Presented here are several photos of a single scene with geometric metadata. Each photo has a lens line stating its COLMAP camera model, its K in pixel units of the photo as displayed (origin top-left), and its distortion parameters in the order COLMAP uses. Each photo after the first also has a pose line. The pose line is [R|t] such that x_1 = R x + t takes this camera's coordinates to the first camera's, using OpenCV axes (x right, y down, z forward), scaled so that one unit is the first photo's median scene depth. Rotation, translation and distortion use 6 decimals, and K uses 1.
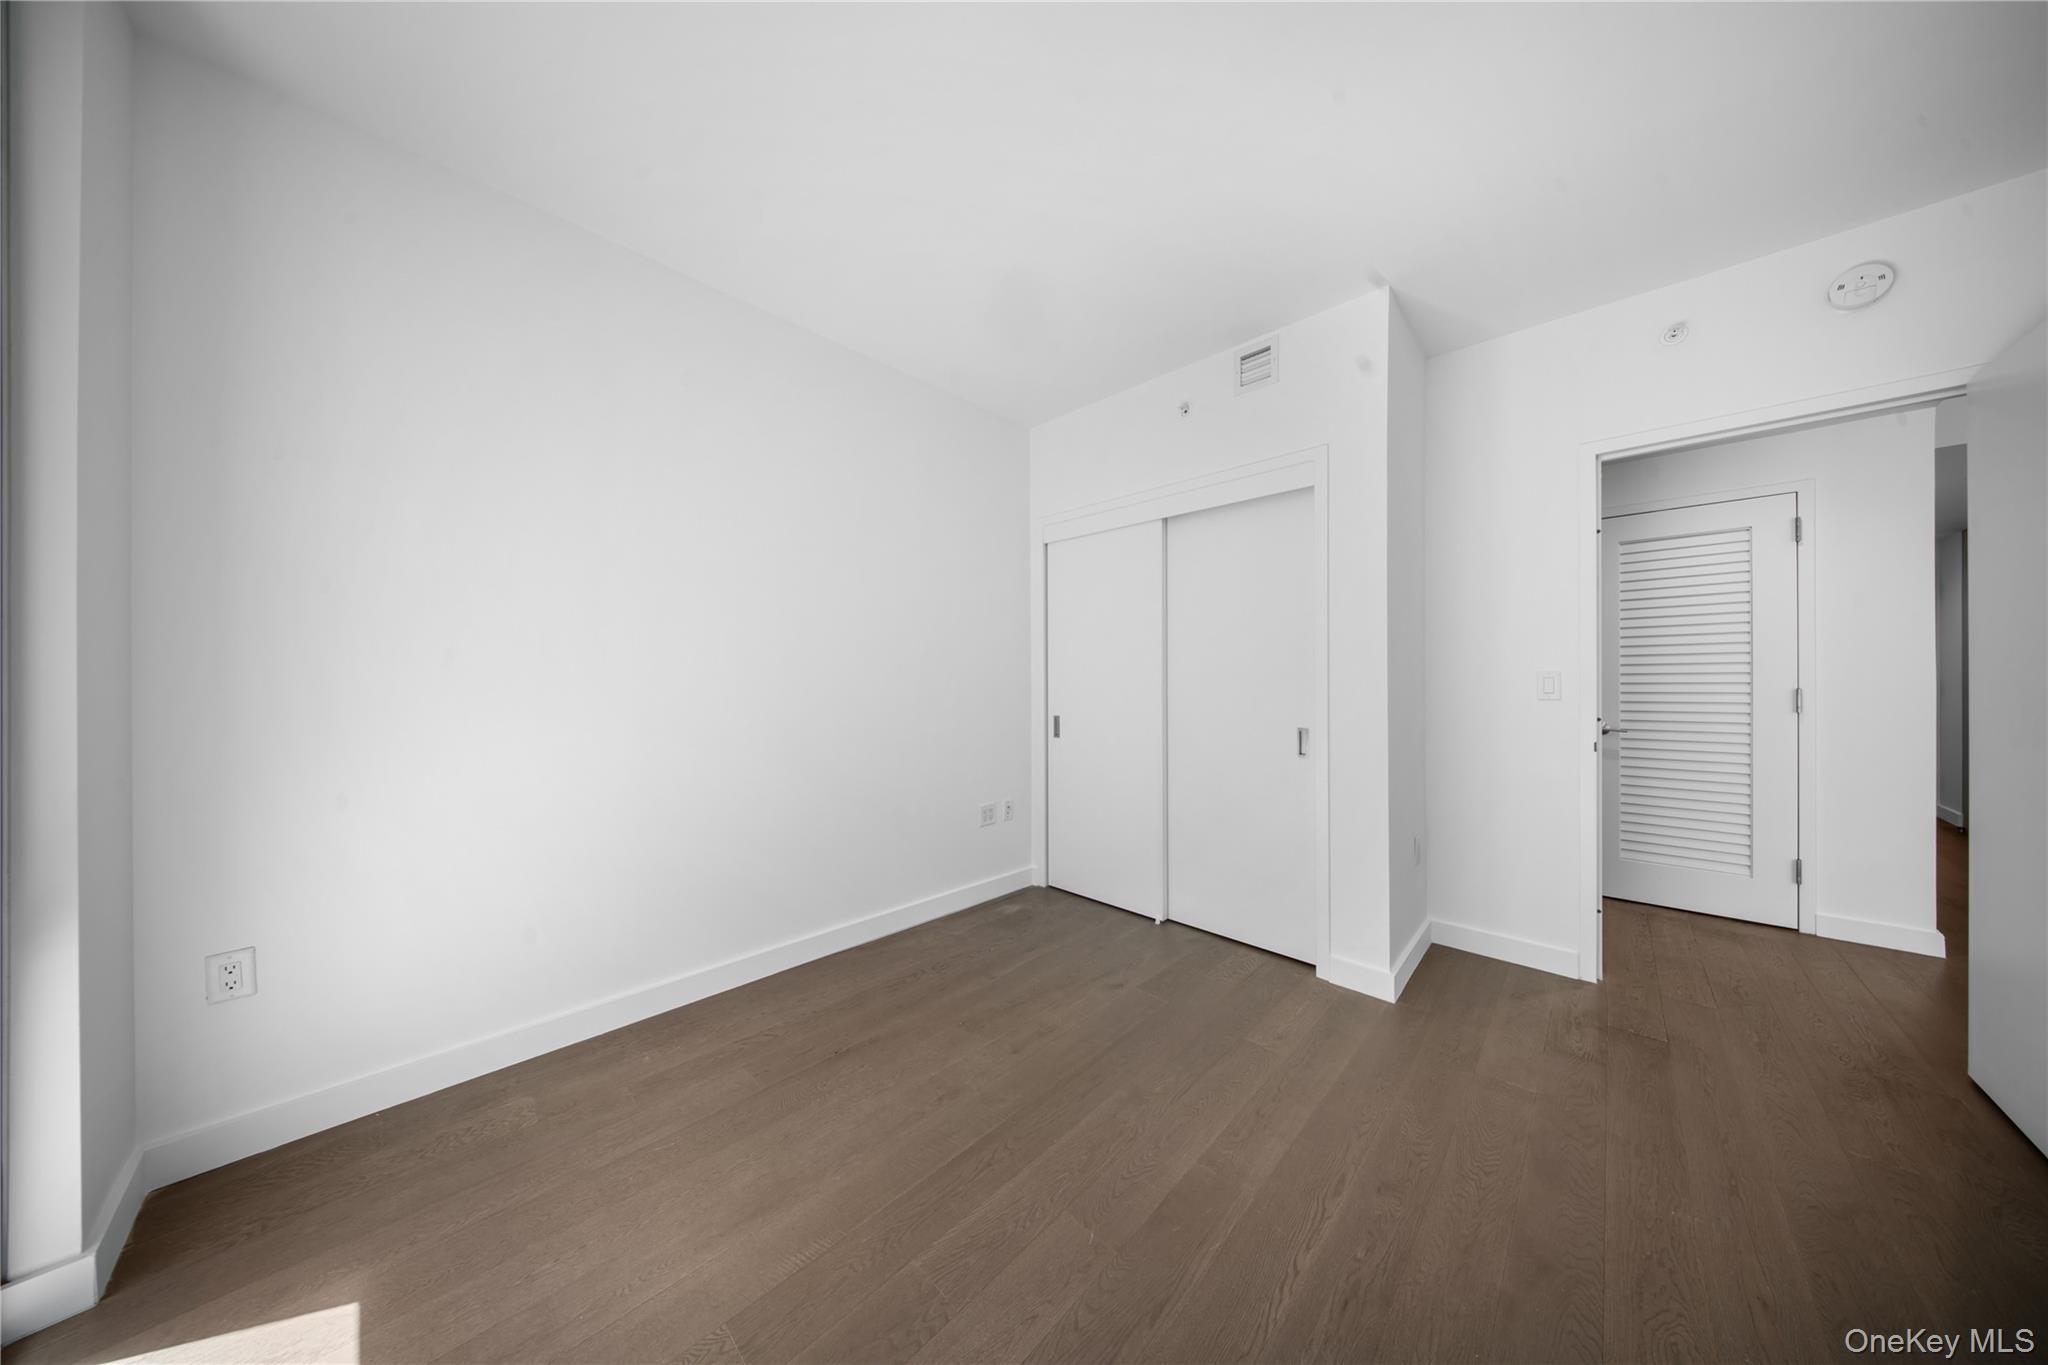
lens RADIAL K [[603.2, 0, 1022.2], [0, 603.2, 677.7], [0, 0, 1]] dist [-0.001754, -0.000518]
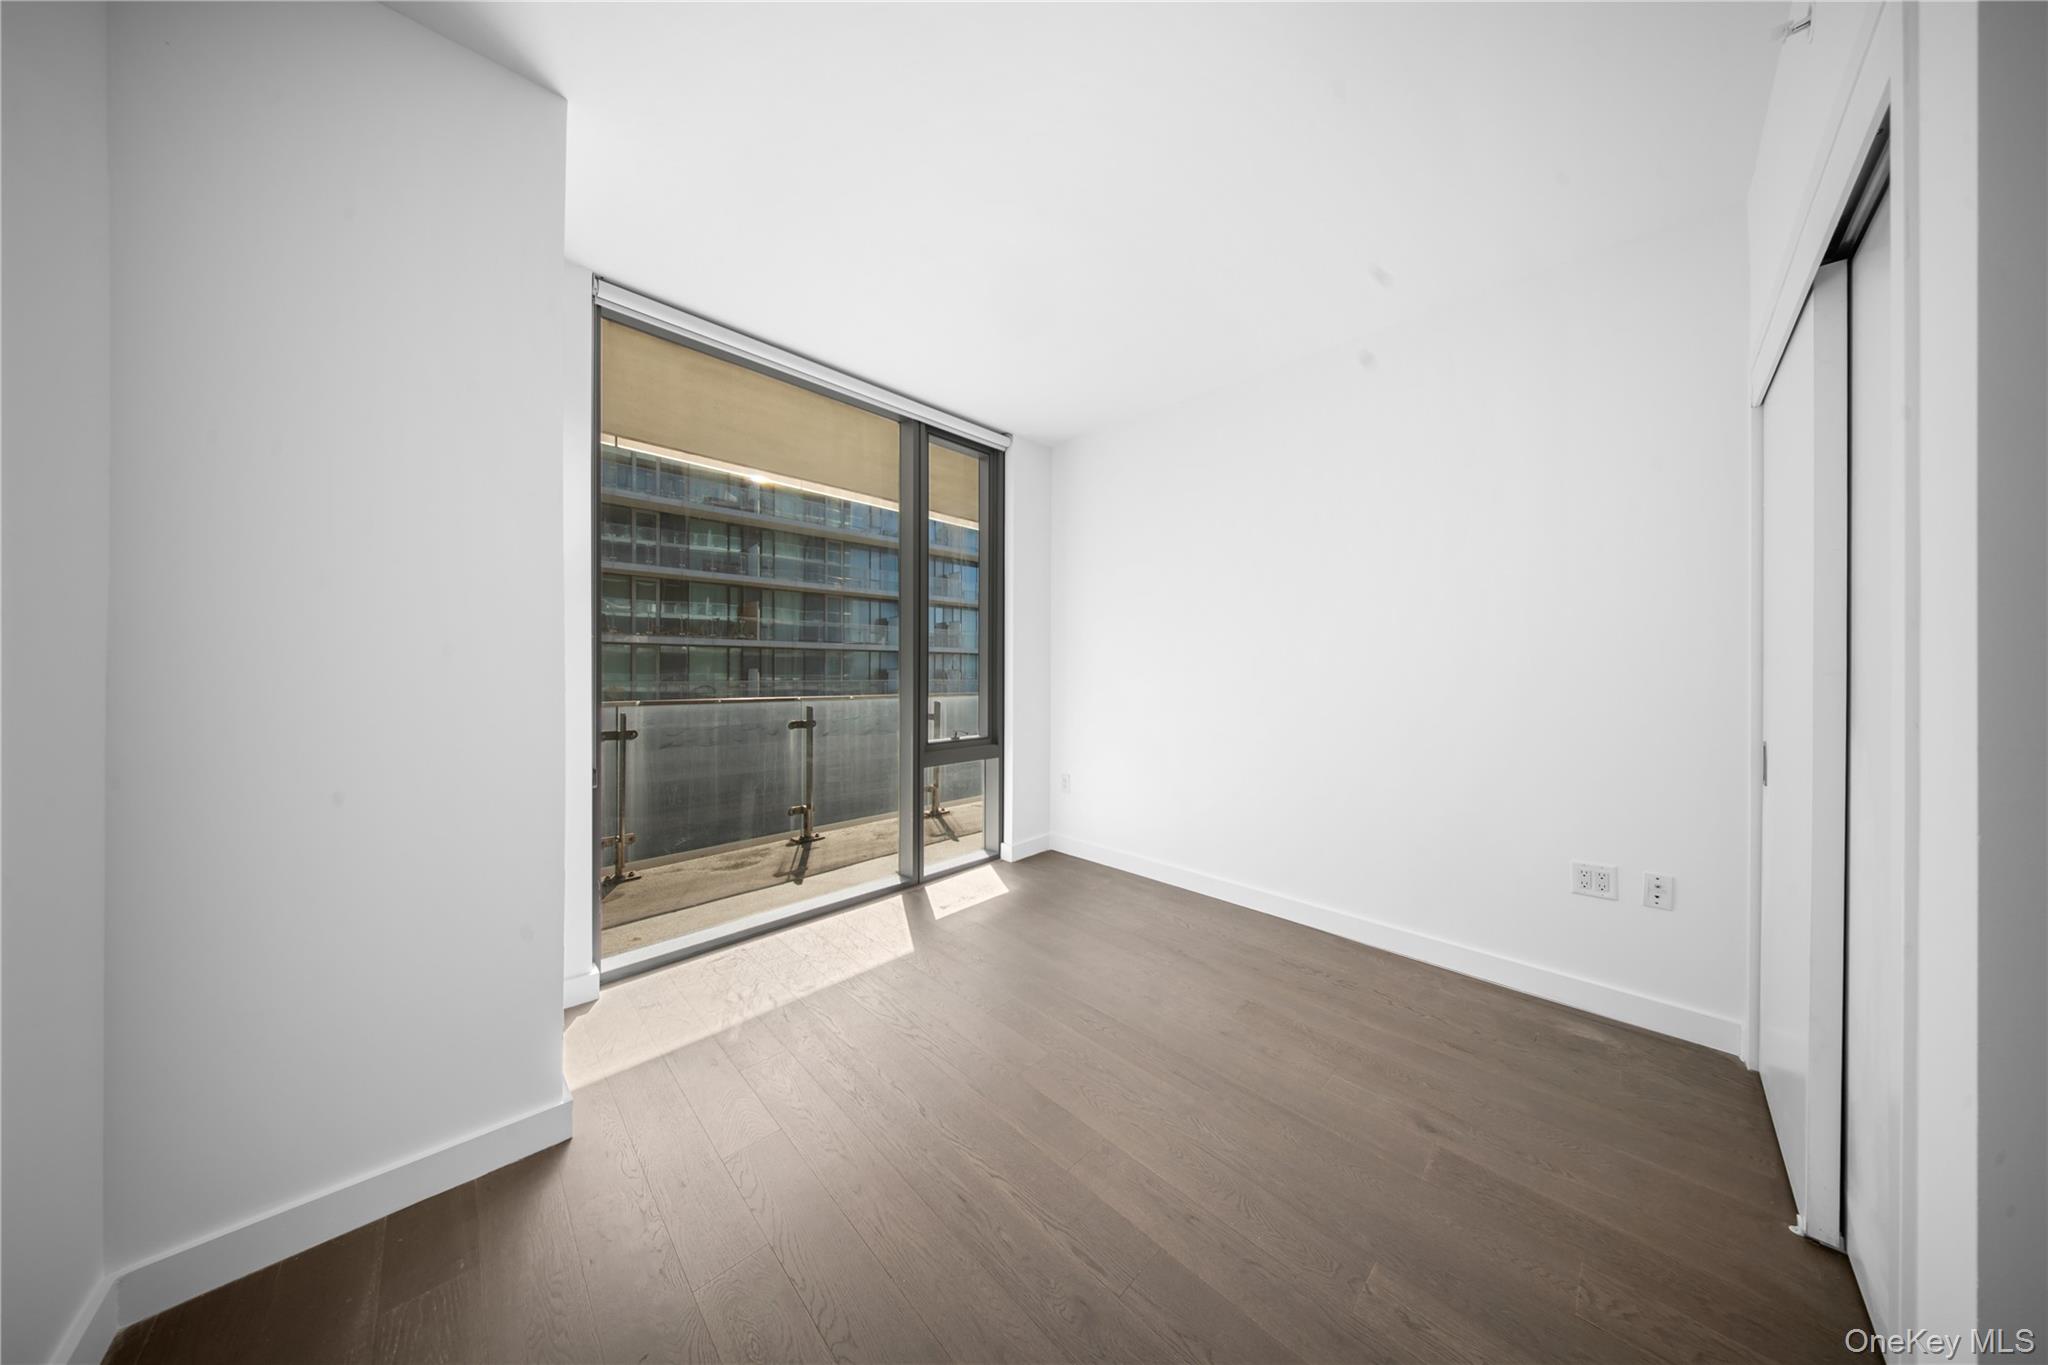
lens RADIAL K [[603.2, 0, 1022.5], [0, 603.2, 674.4], [0, 0, 1]] dist [-0.001754, -0.000518]
pose [[-0.040663, 0.002506, -0.999170, 0.731016], [0.001130, 0.999996, 0.002462, 0.004810], [0.999172, -0.001029, -0.040666, 0.498055]]
